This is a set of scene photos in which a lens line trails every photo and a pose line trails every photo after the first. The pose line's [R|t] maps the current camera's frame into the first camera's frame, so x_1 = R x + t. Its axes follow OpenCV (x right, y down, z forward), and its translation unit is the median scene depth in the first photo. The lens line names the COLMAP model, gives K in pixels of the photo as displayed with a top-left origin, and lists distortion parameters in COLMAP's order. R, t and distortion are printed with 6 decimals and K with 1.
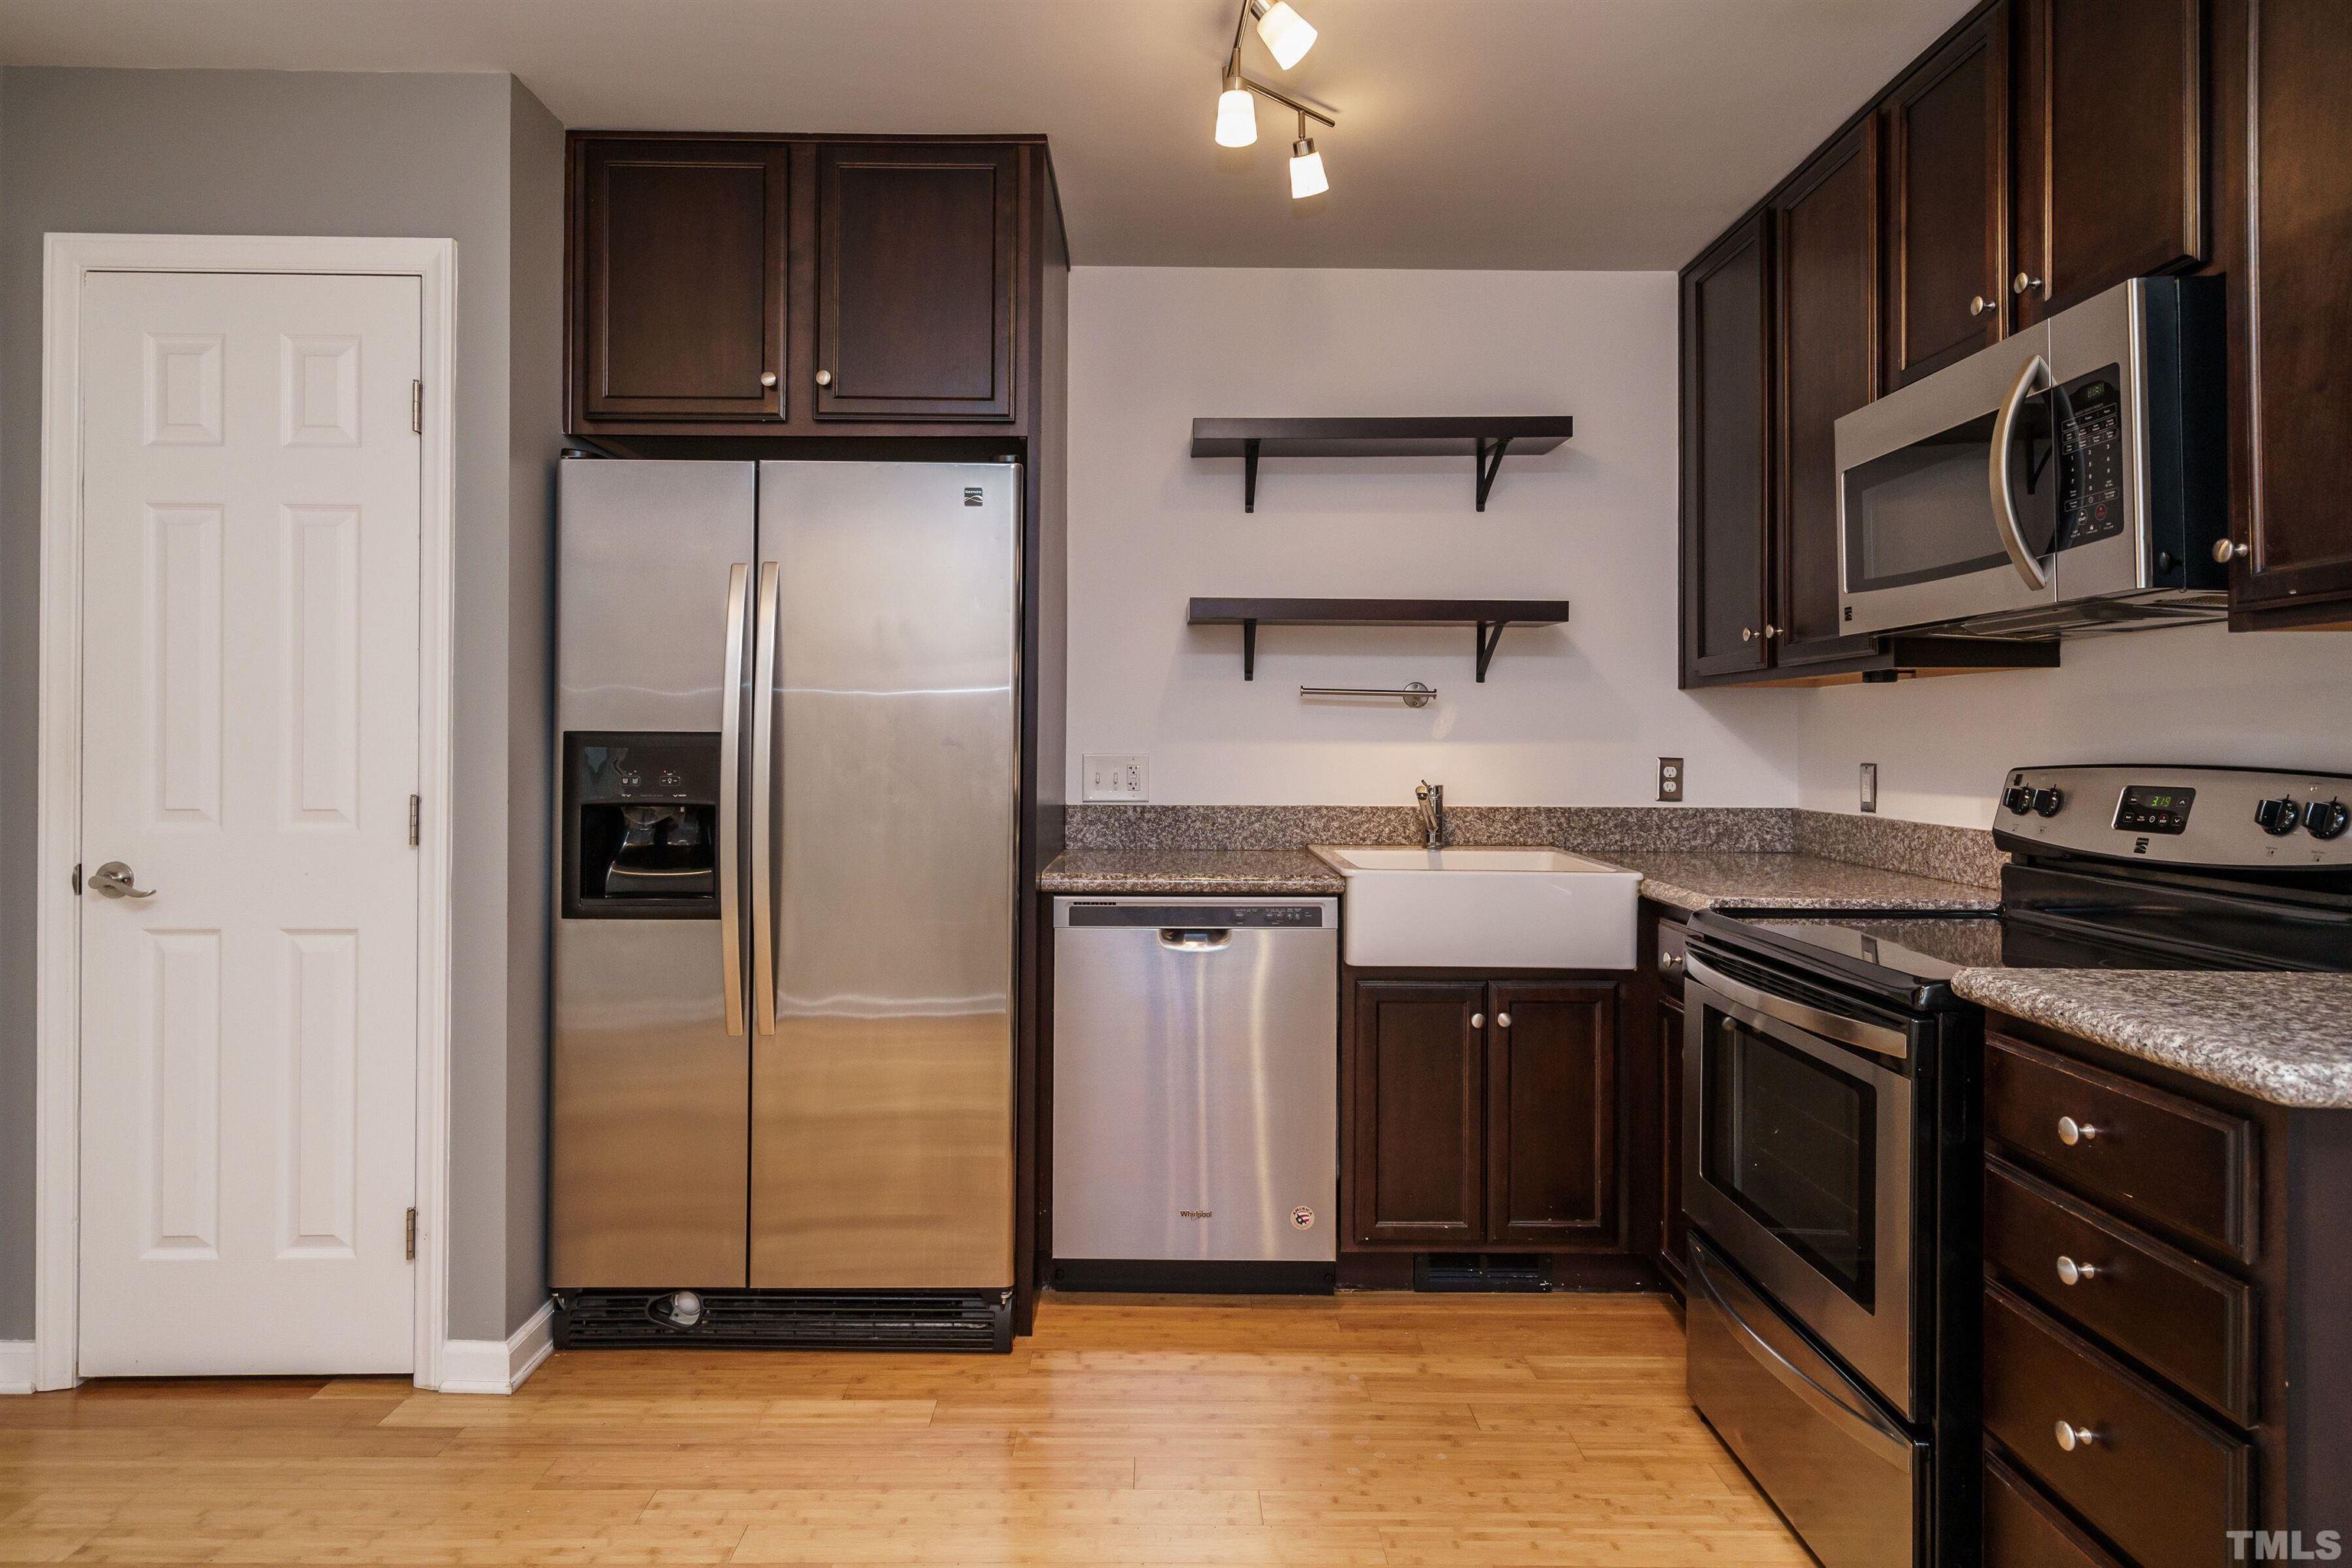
lens RADIAL K [[1349.4, 0, 1183.0], [0, 1349.4, 734.0], [0, 0, 1]] dist [0.005098, 0.000236]
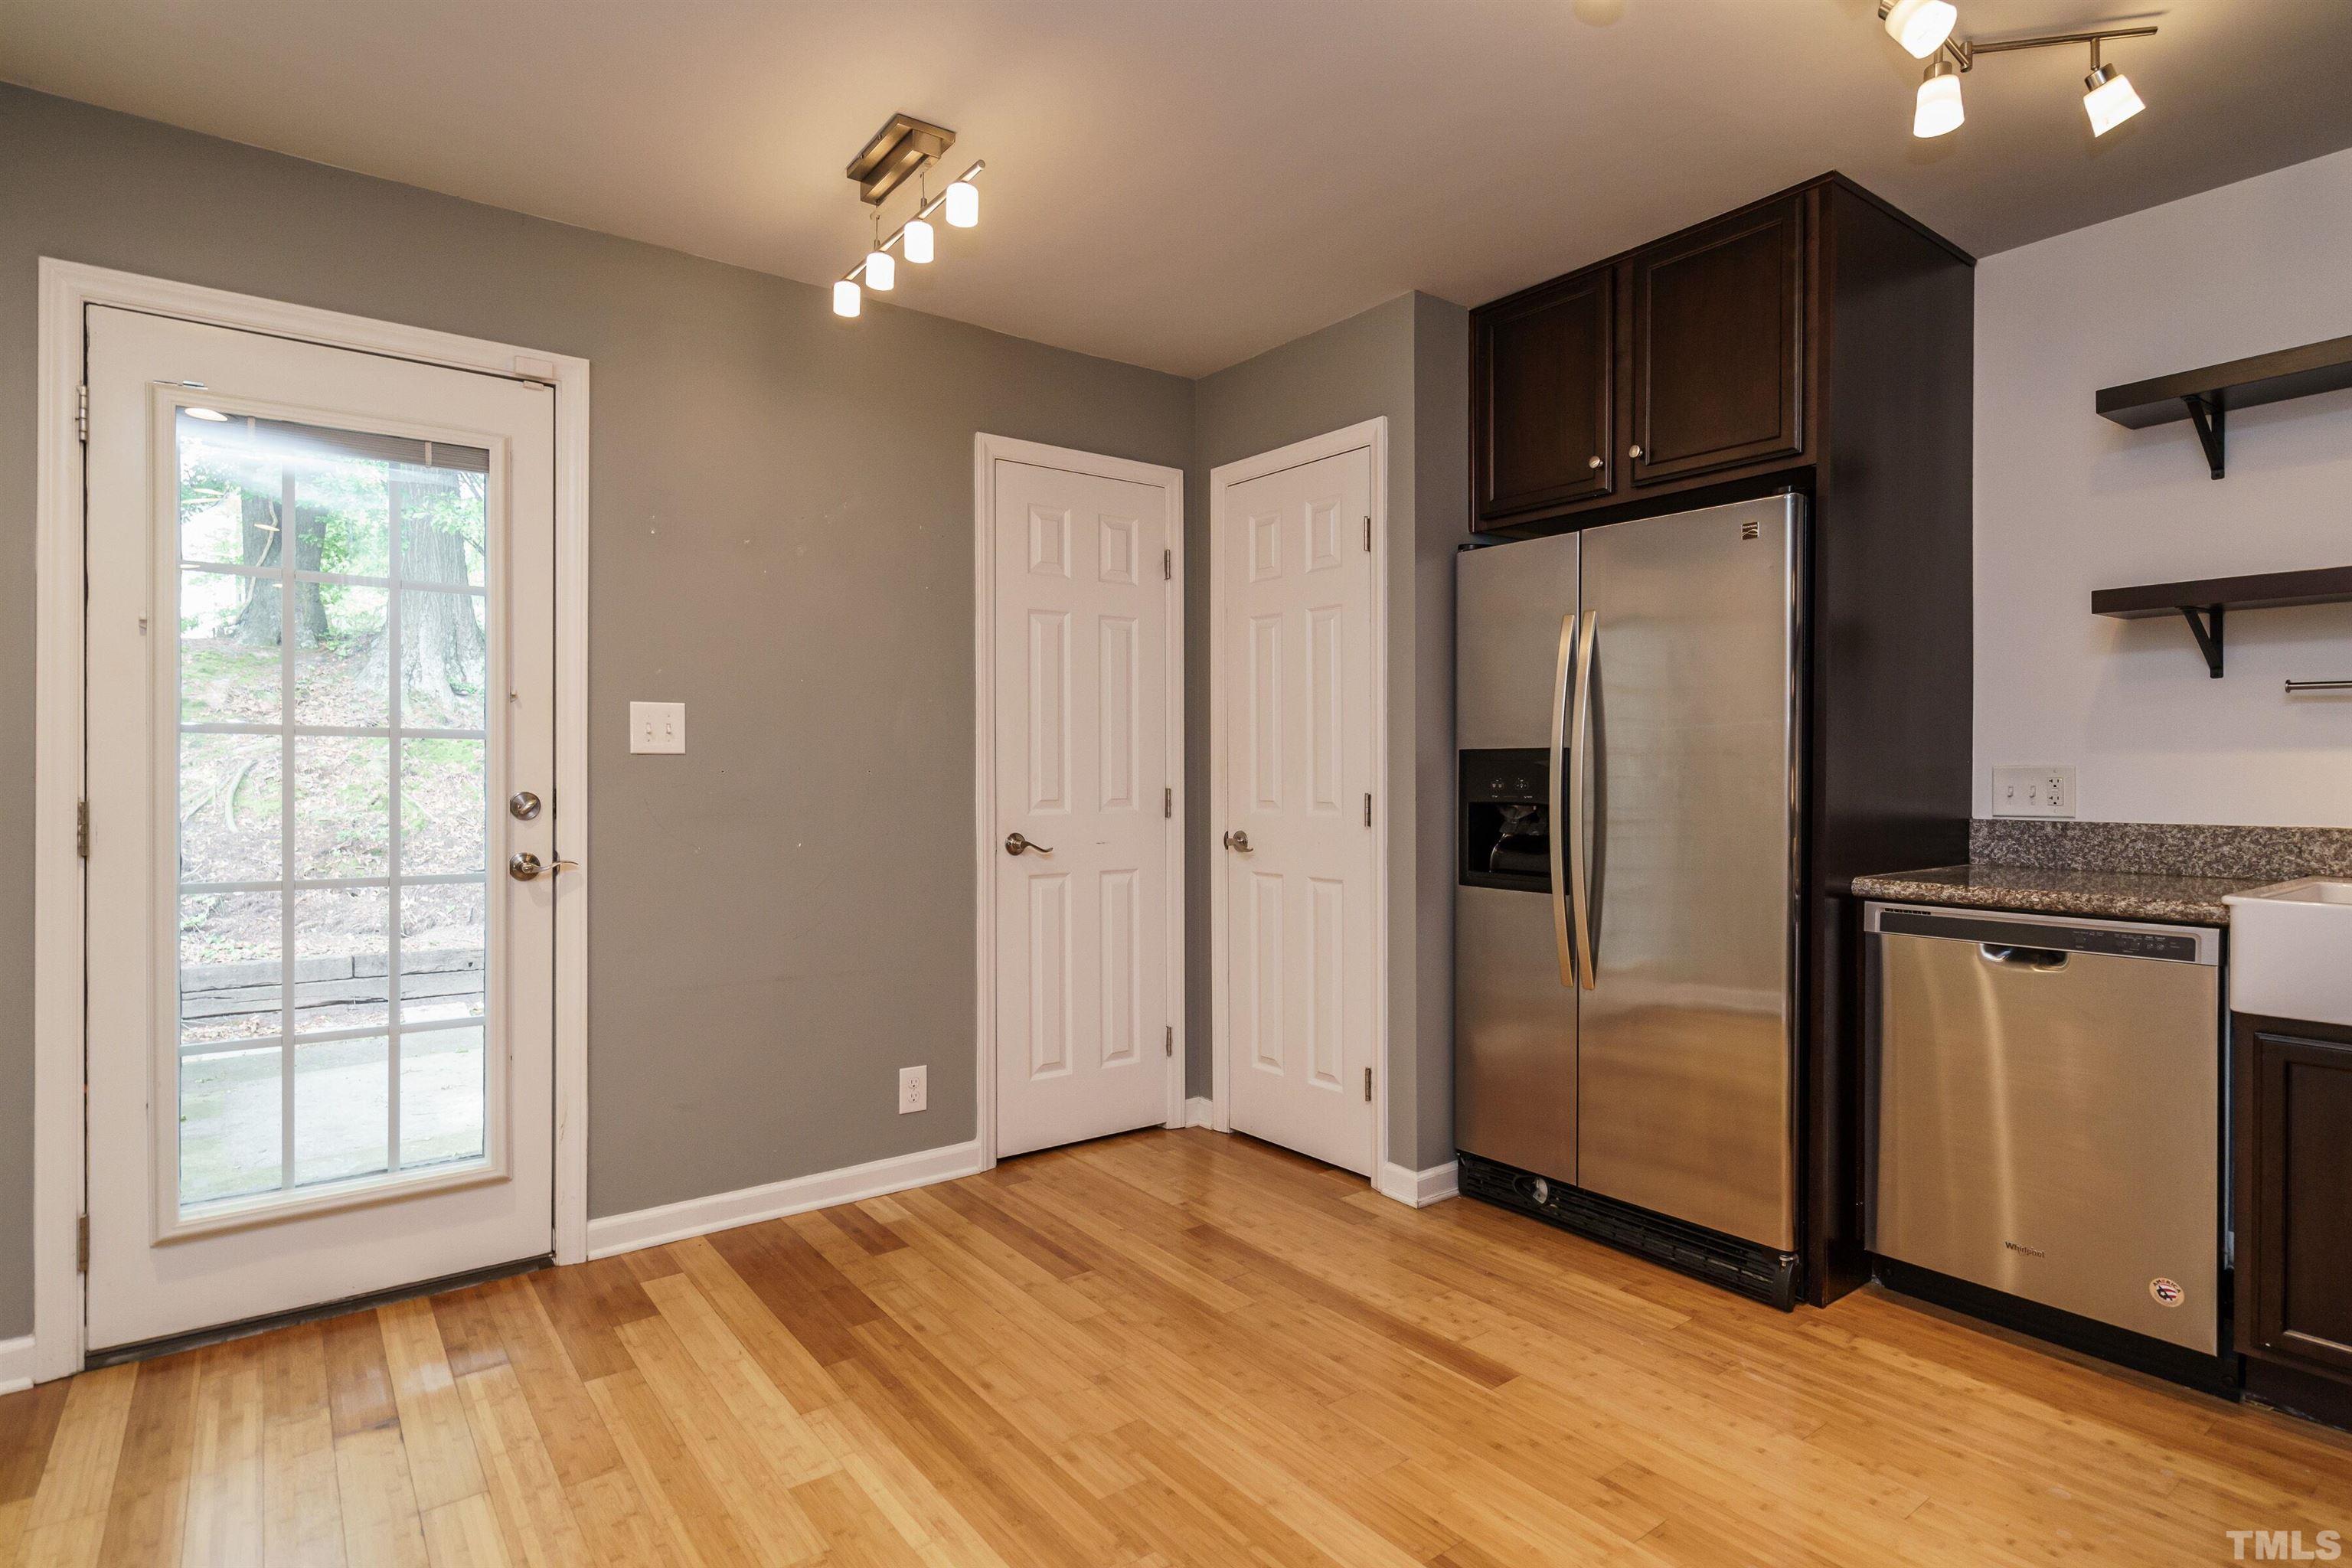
lens RADIAL K [[1223.8, 0, 1174.9], [0, 1223.8, 781.7], [0, 0, 1]] dist [-0.003780, 0.003253]
pose [[0.590941, 0.001006, -0.806714, 0.376468], [0.009283, 0.999925, 0.008047, 0.017925], [0.806662, -0.012244, 0.590887, 0.023450]]
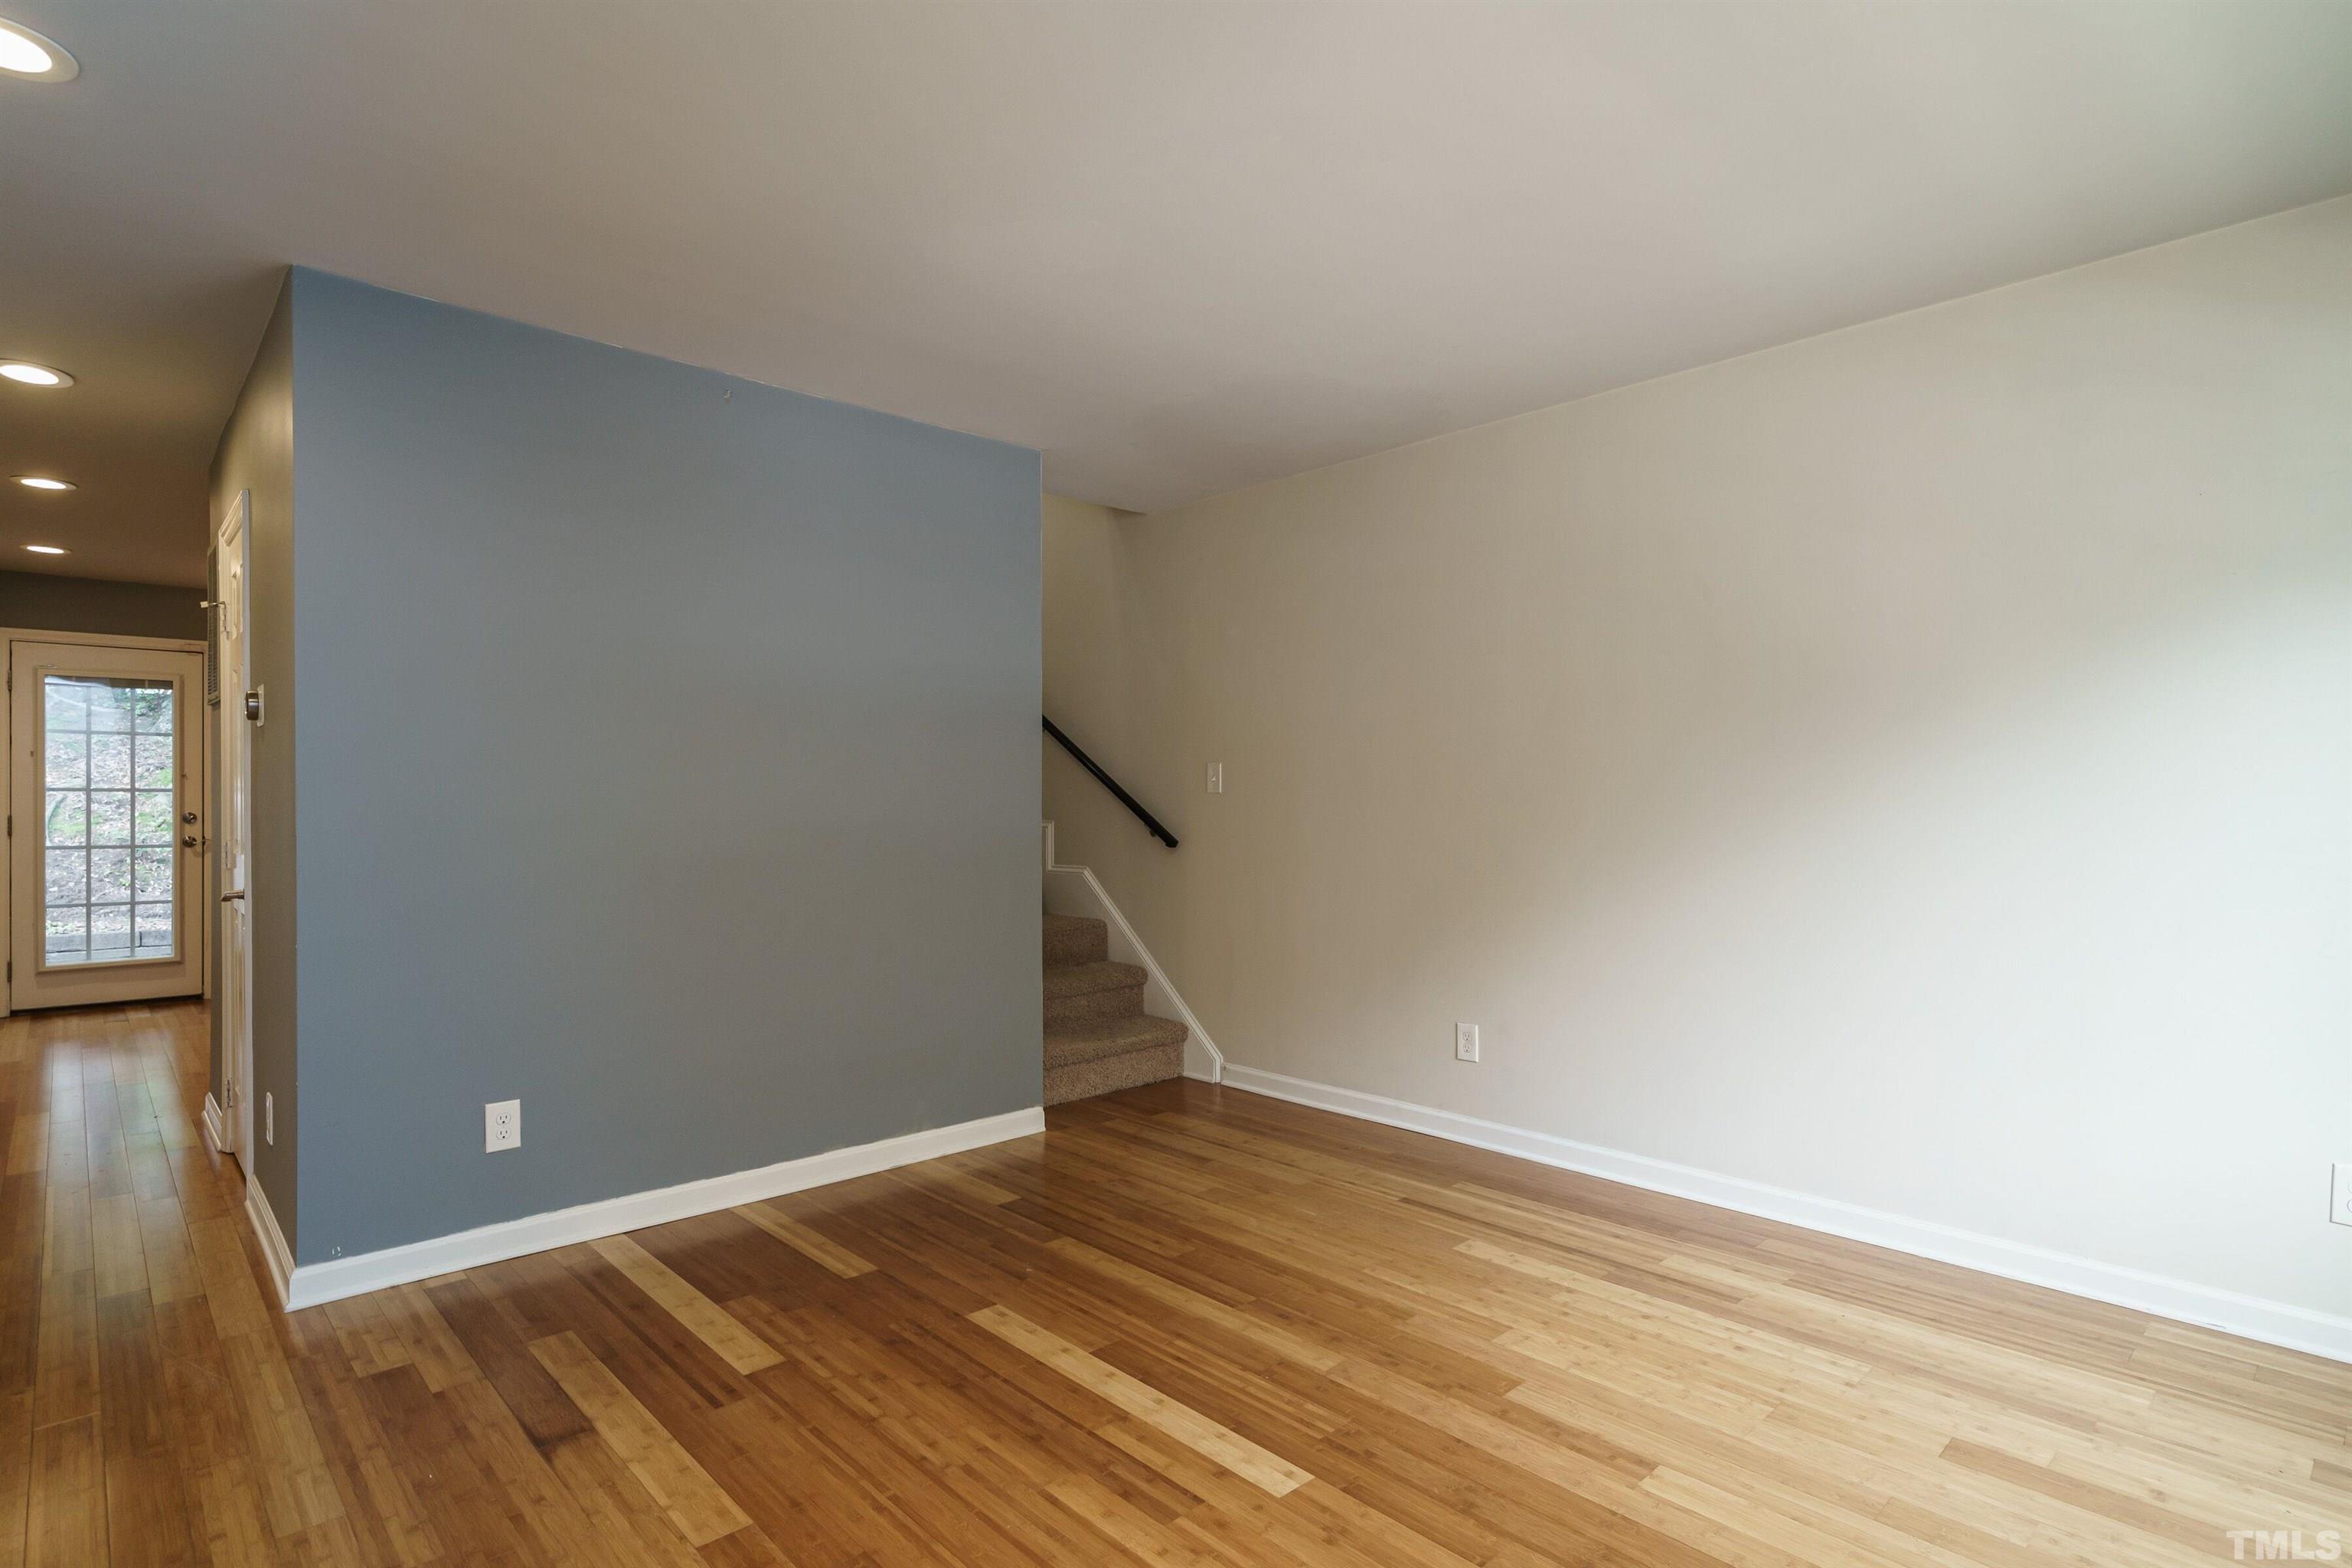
lens RADIAL K [[1168.6, 0, 1168.2], [0, 1168.6, 793.8], [0, 0, 1]] dist [0.004451, -0.001597]
pose [[0.679224, -0.010578, -0.733855, 2.552249], [0.014904, 0.999889, -0.000618, 0.021134], [0.733780, -0.010518, 0.679306, 0.020744]]
